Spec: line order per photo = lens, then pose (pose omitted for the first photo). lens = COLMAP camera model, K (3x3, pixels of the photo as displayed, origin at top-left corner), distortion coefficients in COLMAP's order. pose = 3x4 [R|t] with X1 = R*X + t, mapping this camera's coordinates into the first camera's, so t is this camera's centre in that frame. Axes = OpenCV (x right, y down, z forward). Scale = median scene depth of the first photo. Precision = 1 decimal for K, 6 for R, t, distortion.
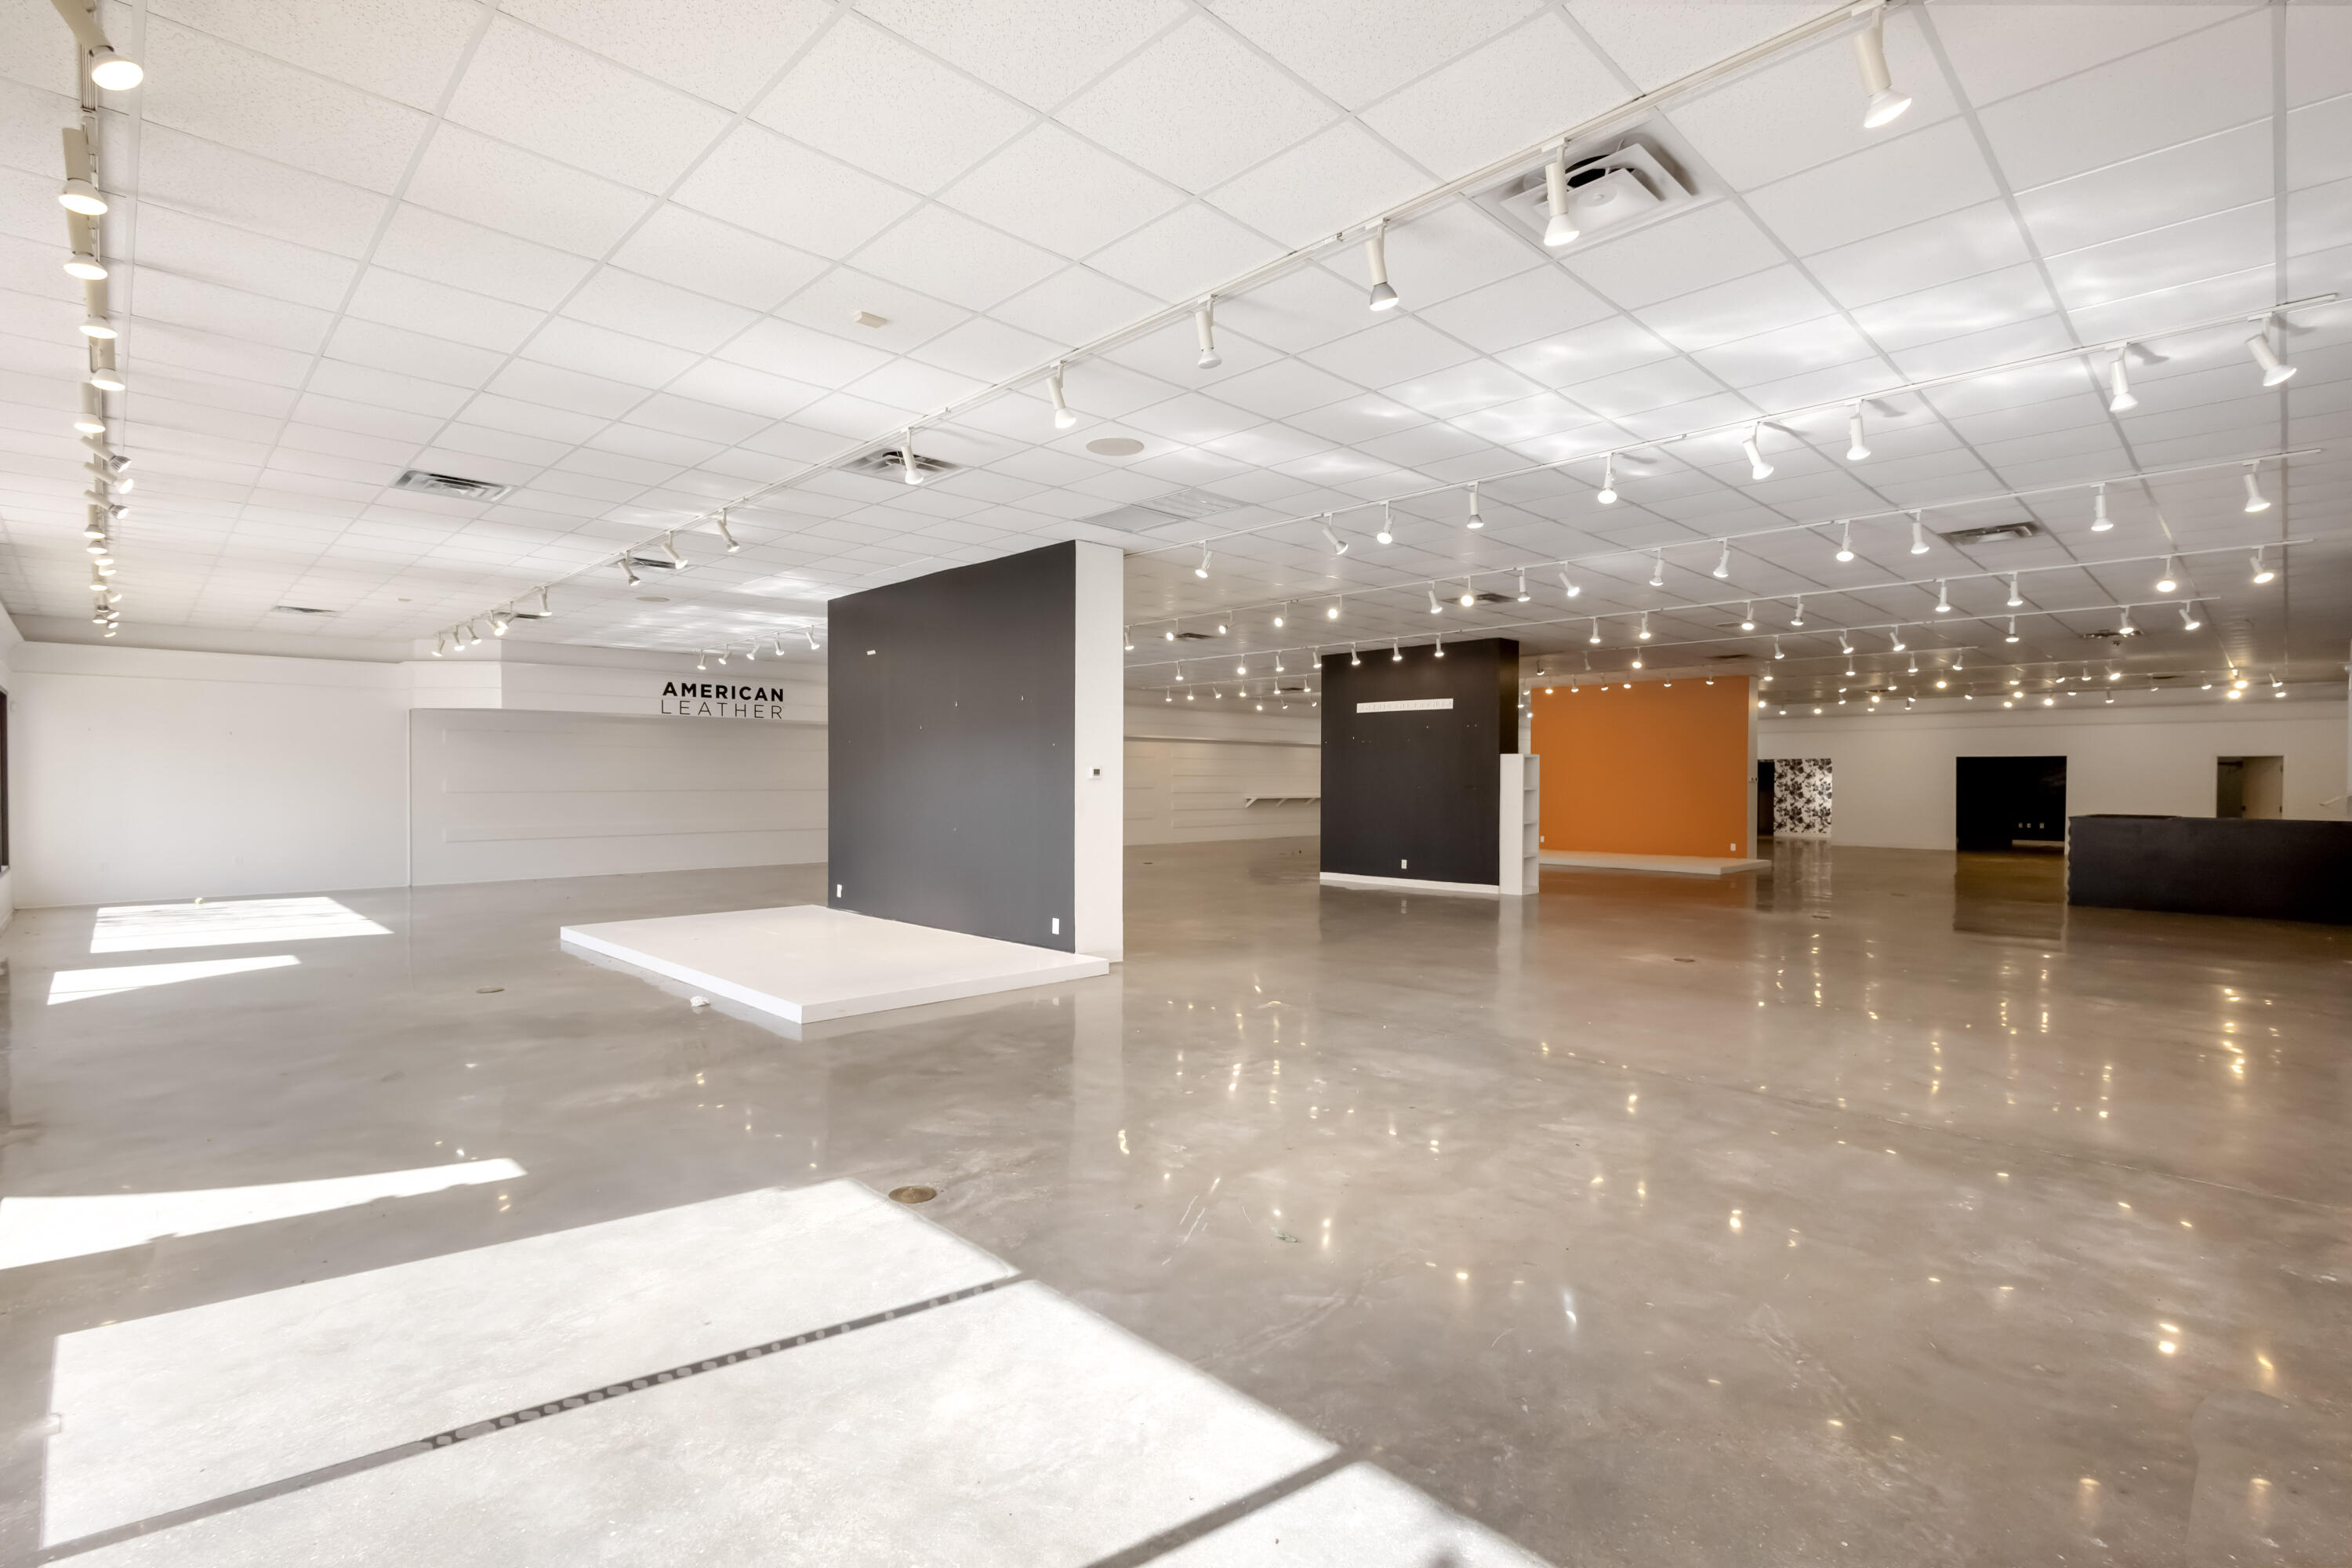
lens RADIAL K [[1106.2, 0, 1173.4], [0, 1106.2, 773.8], [0, 0, 1]] dist [0.003164, 0.000417]
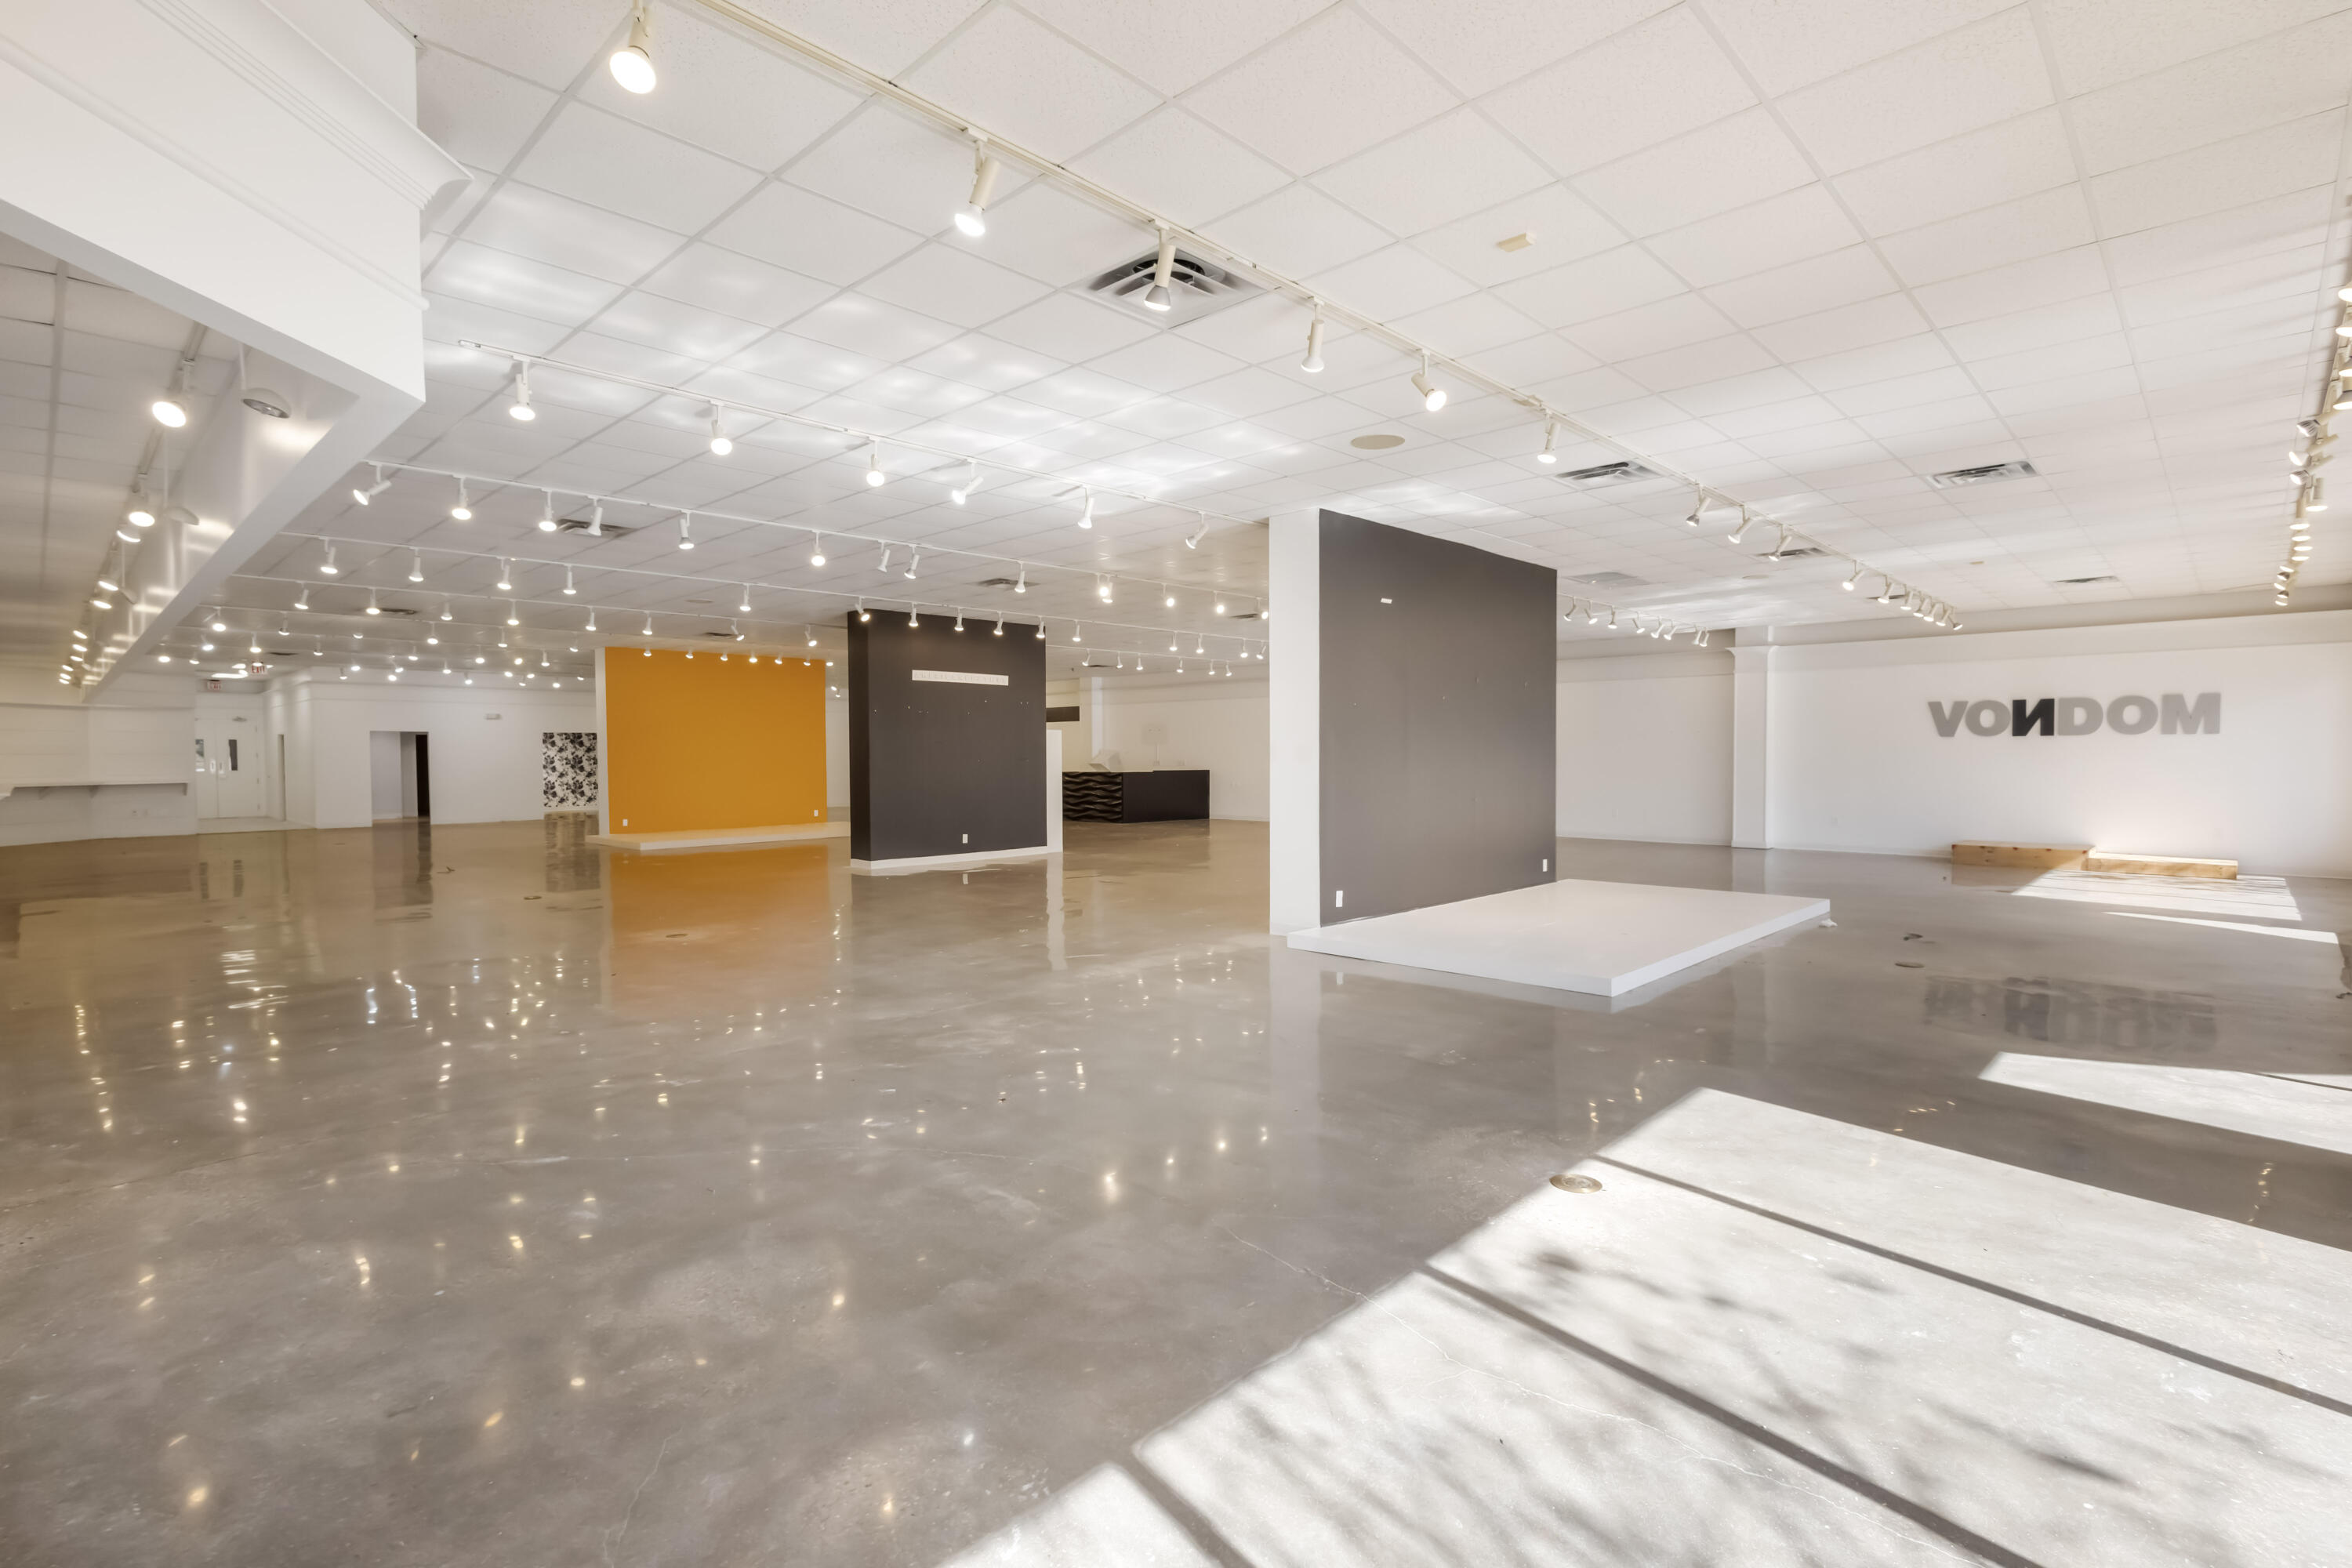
lens RADIAL K [[1106.2, 0, 1188.9], [0, 1106.2, 803.3], [0, 0, 1]] dist [0.003164, 0.000417]
pose [[-0.032309, -0.046548, 0.998393, -0.724504], [-0.003910, 0.998913, 0.046446, 0.002967], [-0.999470, -0.002403, -0.032456, 0.766605]]
